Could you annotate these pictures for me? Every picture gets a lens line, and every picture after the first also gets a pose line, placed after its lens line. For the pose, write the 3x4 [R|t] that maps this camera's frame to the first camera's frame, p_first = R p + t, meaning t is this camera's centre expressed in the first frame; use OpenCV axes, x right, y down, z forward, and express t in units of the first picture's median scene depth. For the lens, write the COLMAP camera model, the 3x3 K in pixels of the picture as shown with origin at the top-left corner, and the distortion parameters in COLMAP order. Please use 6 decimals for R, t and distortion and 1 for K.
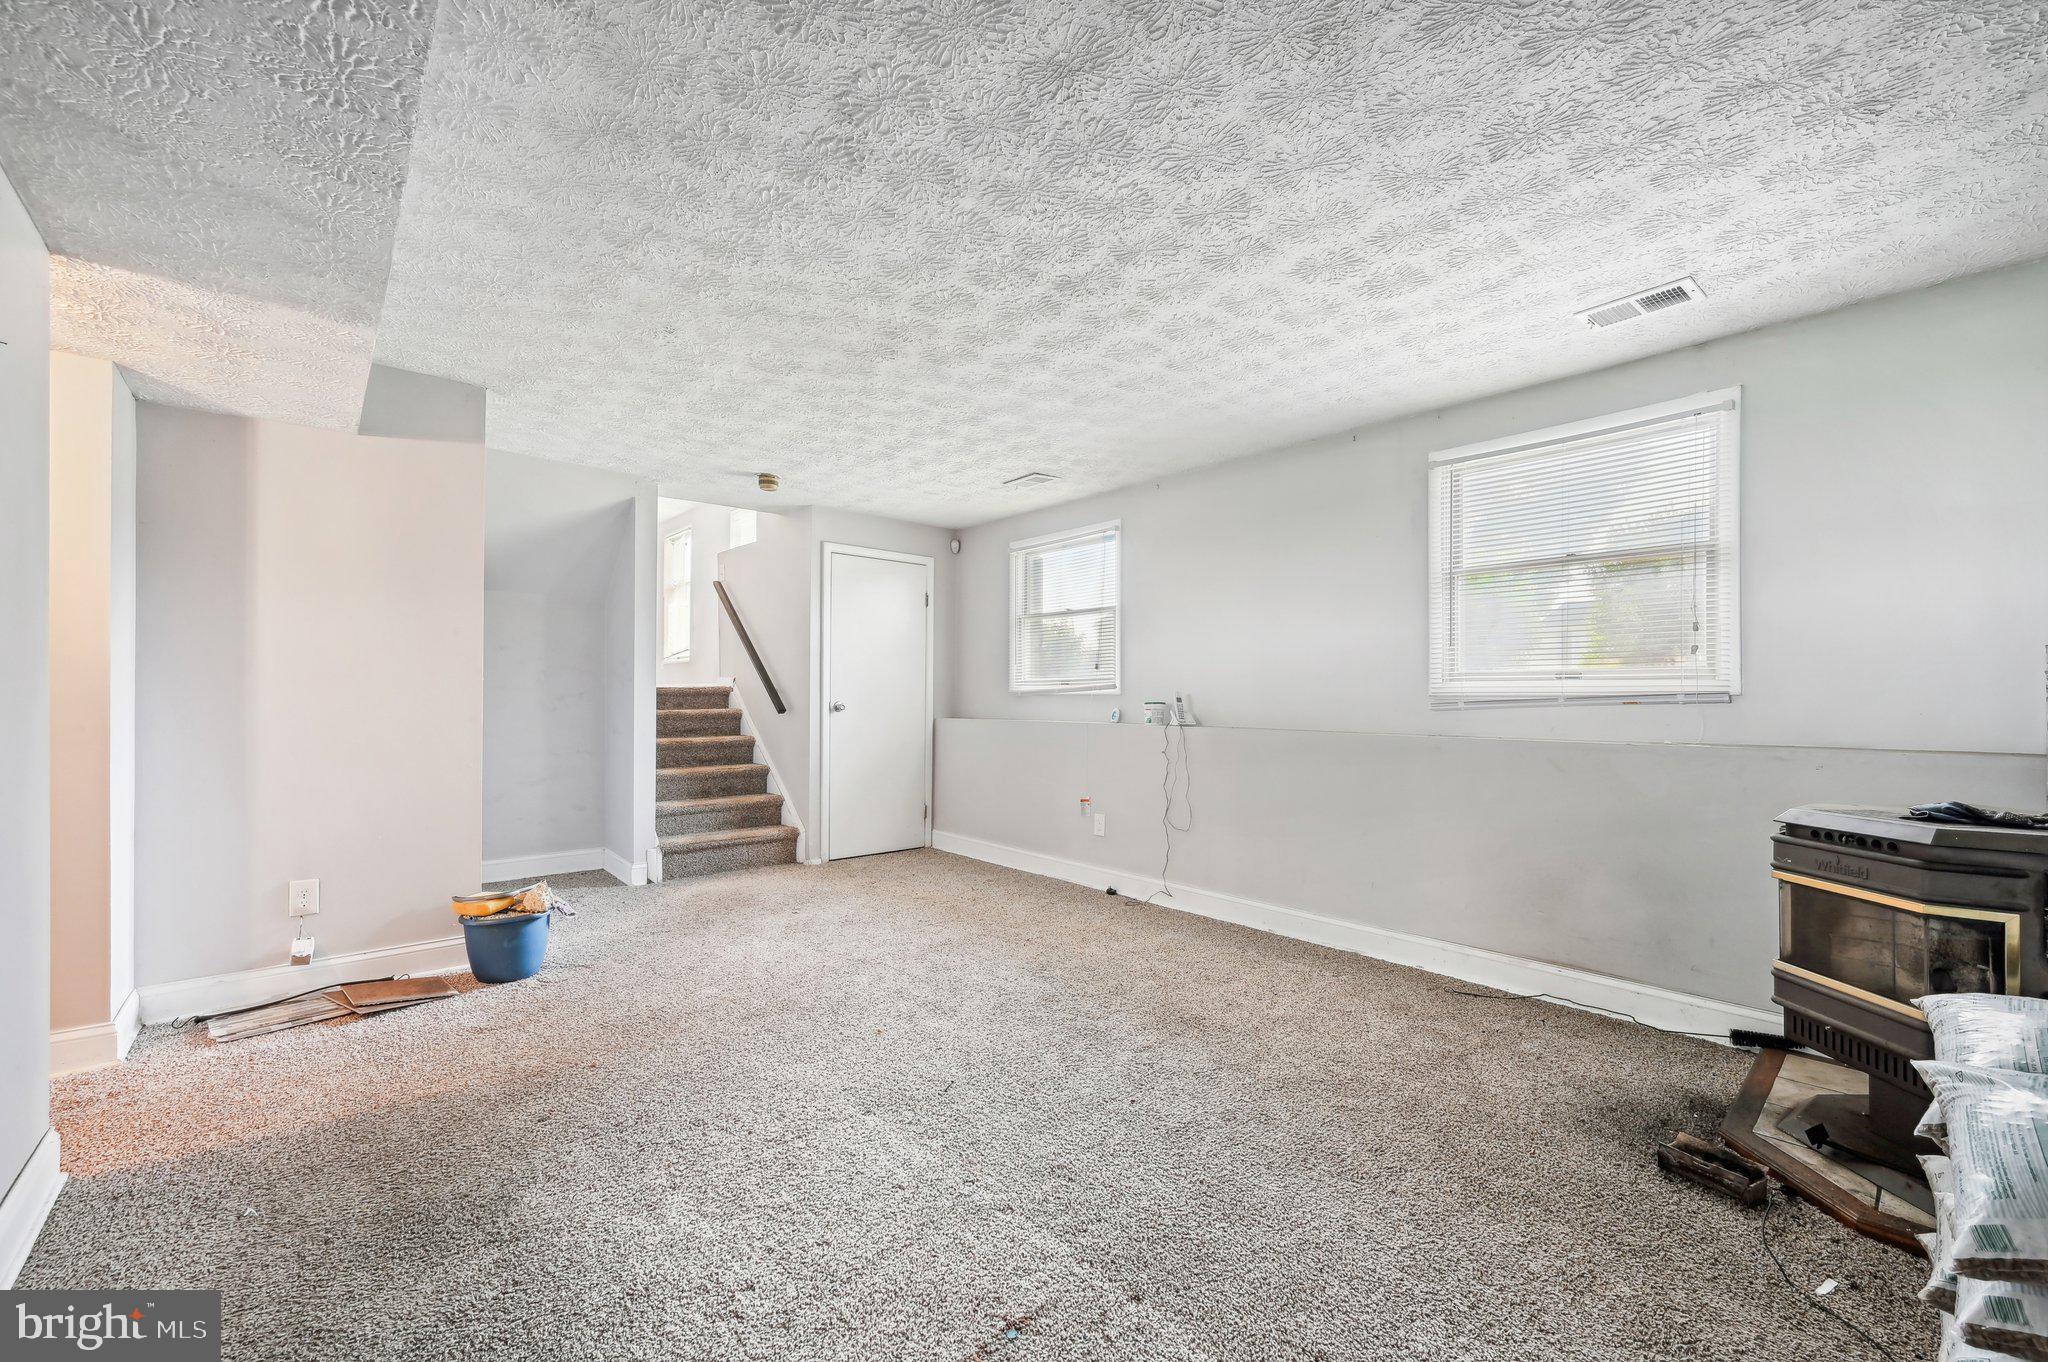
lens RADIAL K [[818.5, 0, 1039.9], [0, 818.5, 685.3], [0, 0, 1]] dist [-0.000976, 0.000226]
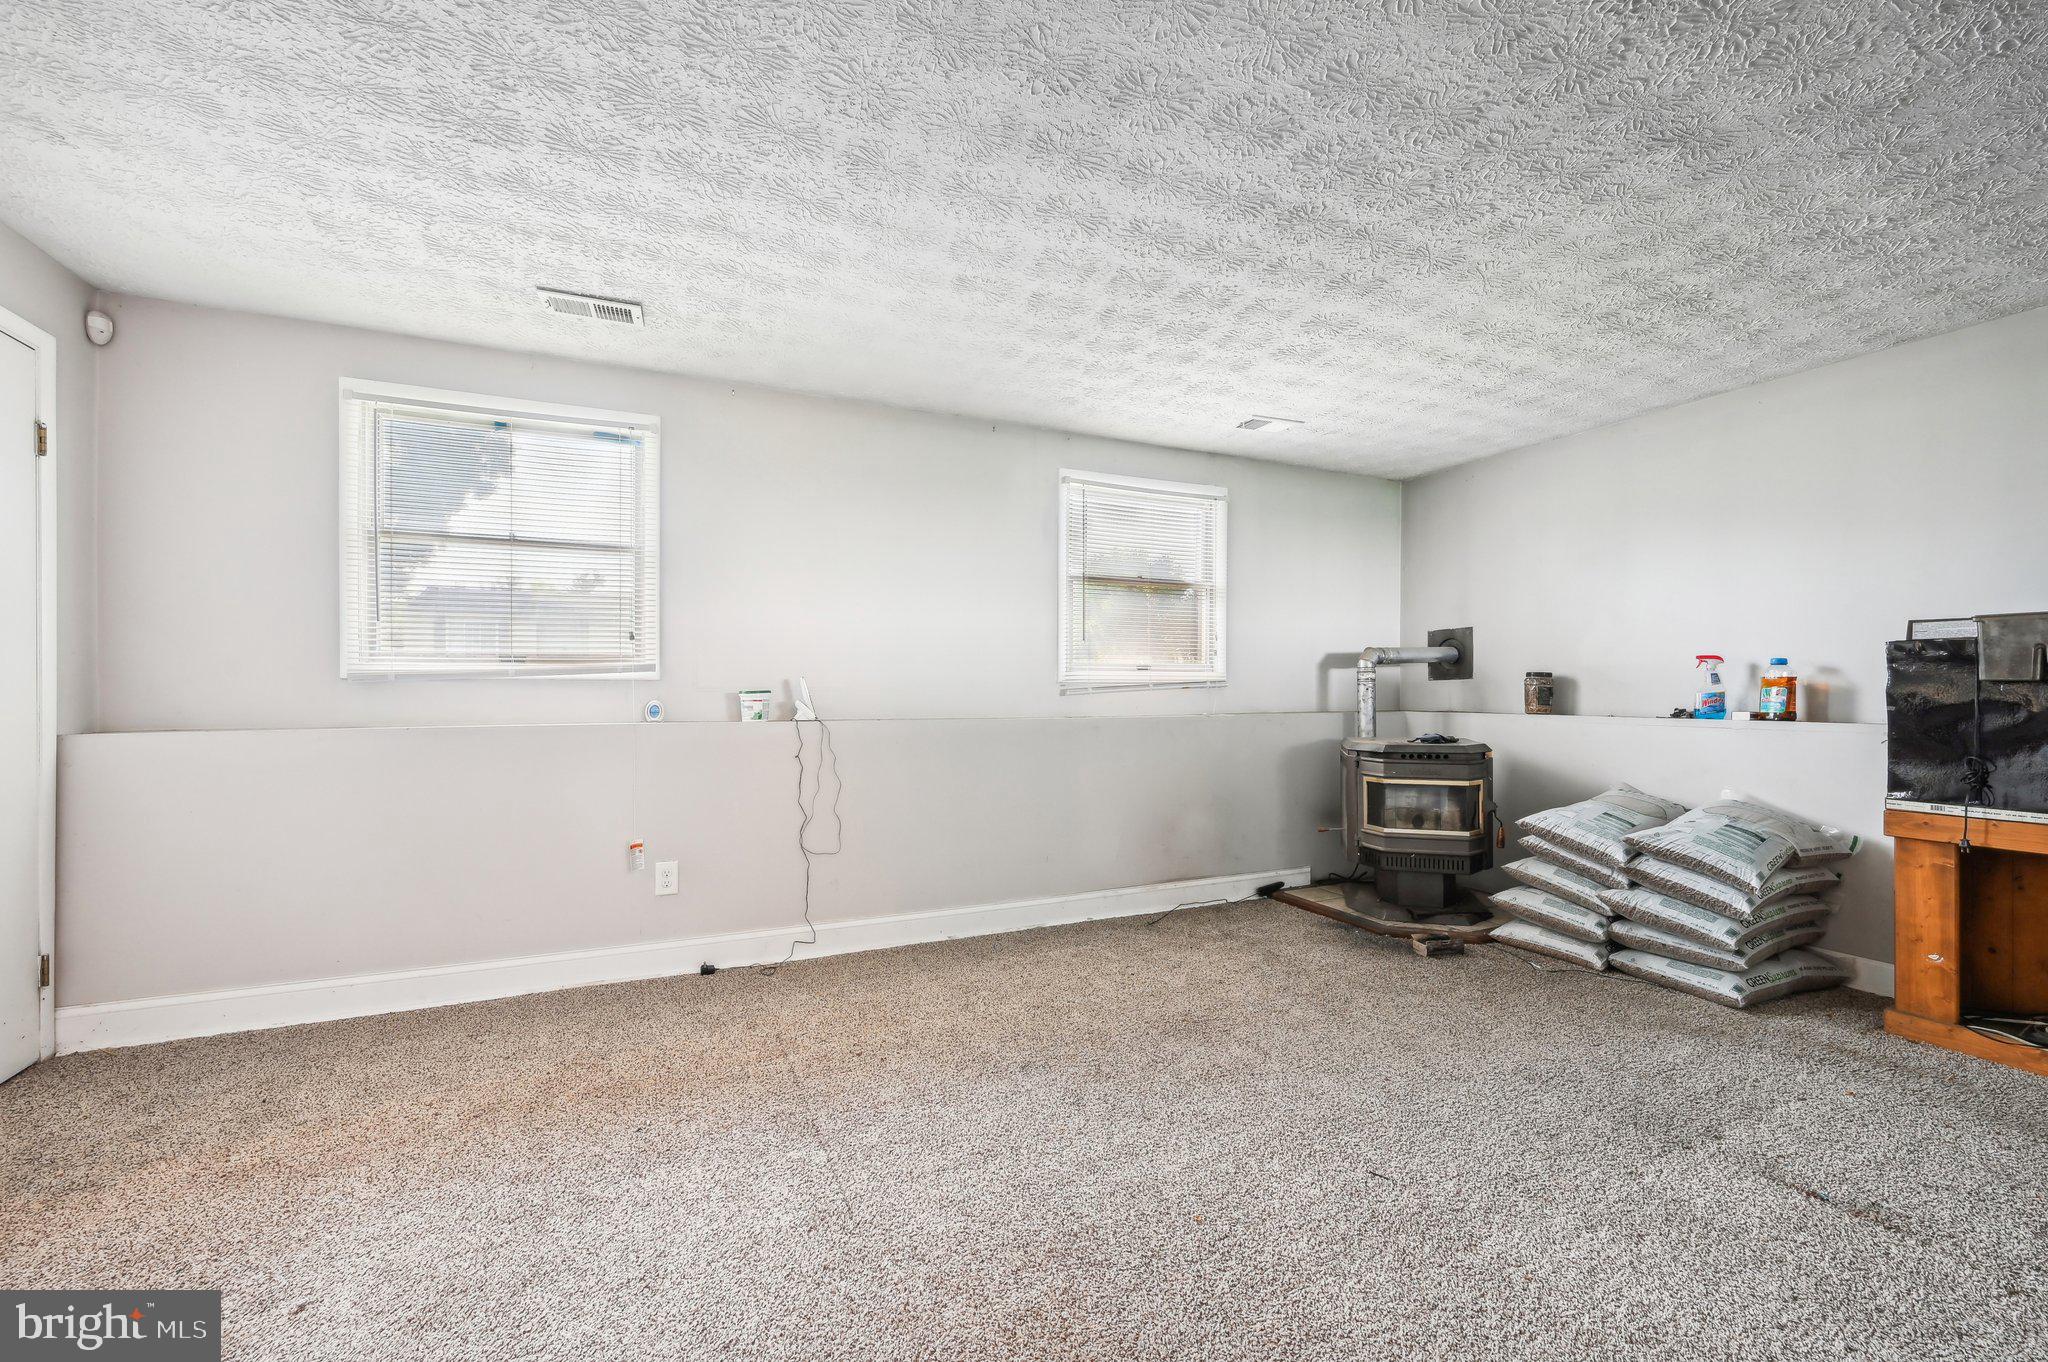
lens RADIAL K [[818.5, 0, 1034.0], [0, 818.5, 687.9], [0, 0, 1]] dist [-0.000976, 0.000226]
pose [[0.297320, -0.009030, 0.954735, -0.612324], [-0.015736, 0.999773, 0.014357, 0.004459], [-0.954648, -0.019293, 0.297110, 0.693562]]
